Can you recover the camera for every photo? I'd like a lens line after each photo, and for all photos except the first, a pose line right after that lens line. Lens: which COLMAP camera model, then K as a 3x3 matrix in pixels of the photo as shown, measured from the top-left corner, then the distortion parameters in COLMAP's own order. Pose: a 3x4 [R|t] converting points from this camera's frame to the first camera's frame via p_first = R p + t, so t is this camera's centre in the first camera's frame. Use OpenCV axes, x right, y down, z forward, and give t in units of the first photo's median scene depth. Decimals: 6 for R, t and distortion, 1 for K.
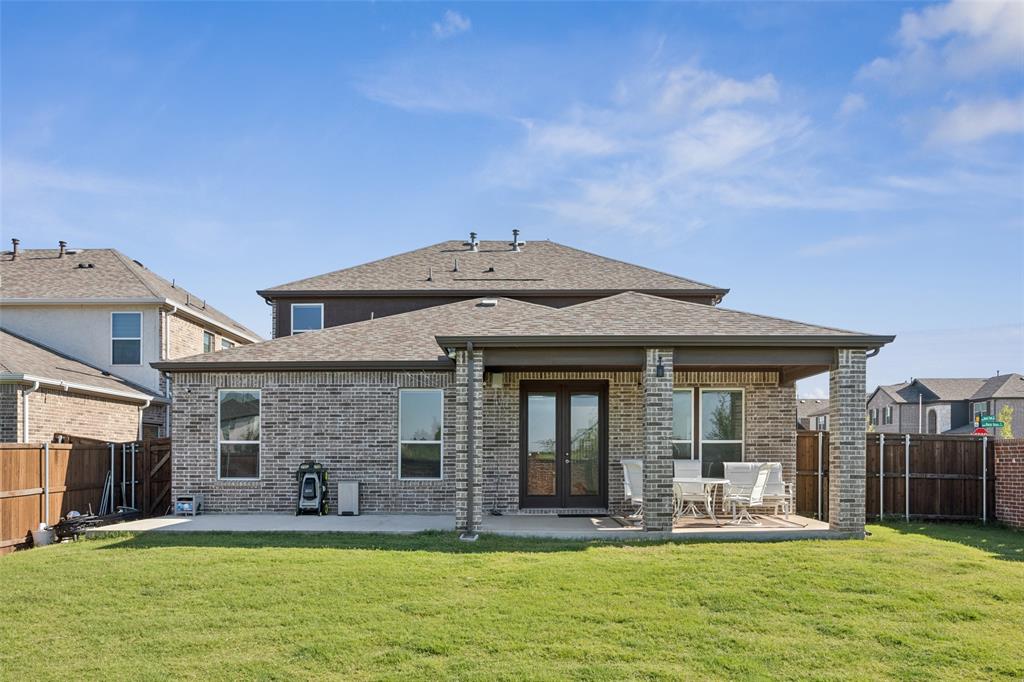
lens RADIAL K [[792.3, 0, 512.0], [0, 792.3, 343.9], [0, 0, 1]] dist [-0.006366, -0.008097]
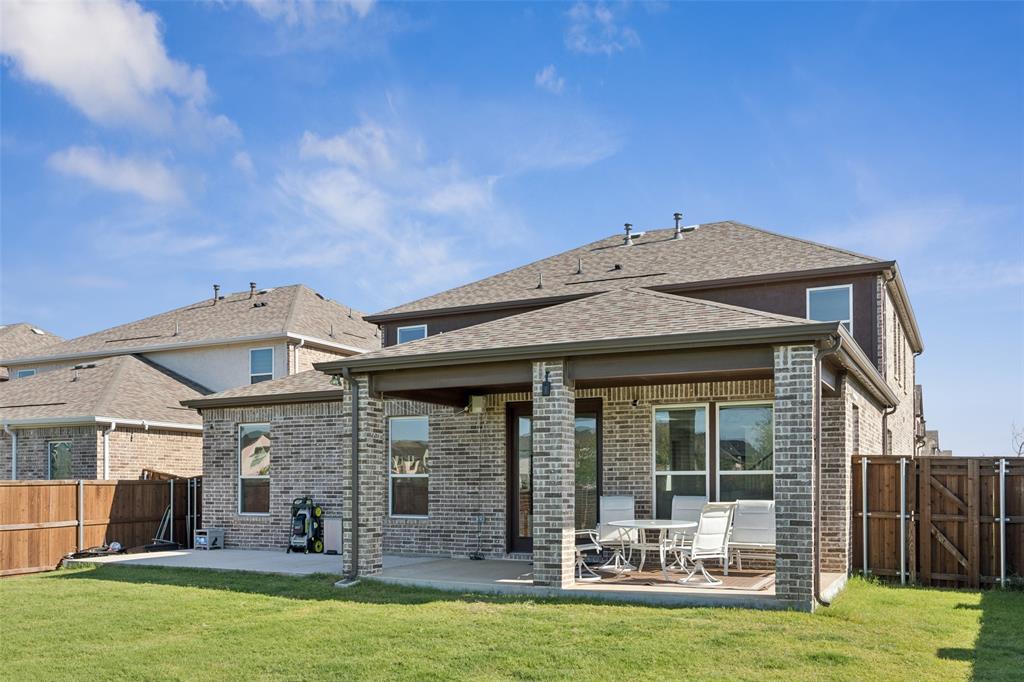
lens RADIAL K [[922.9, 0, 513.0], [0, 922.9, 341.4], [0, 0, 1]] dist [-0.011782, 0.004965]
pose [[0.891033, -0.071671, -0.448244, 0.487902], [0.066086, 0.997418, -0.028113, 0.008510], [0.449102, -0.004573, 0.893469, 0.114852]]
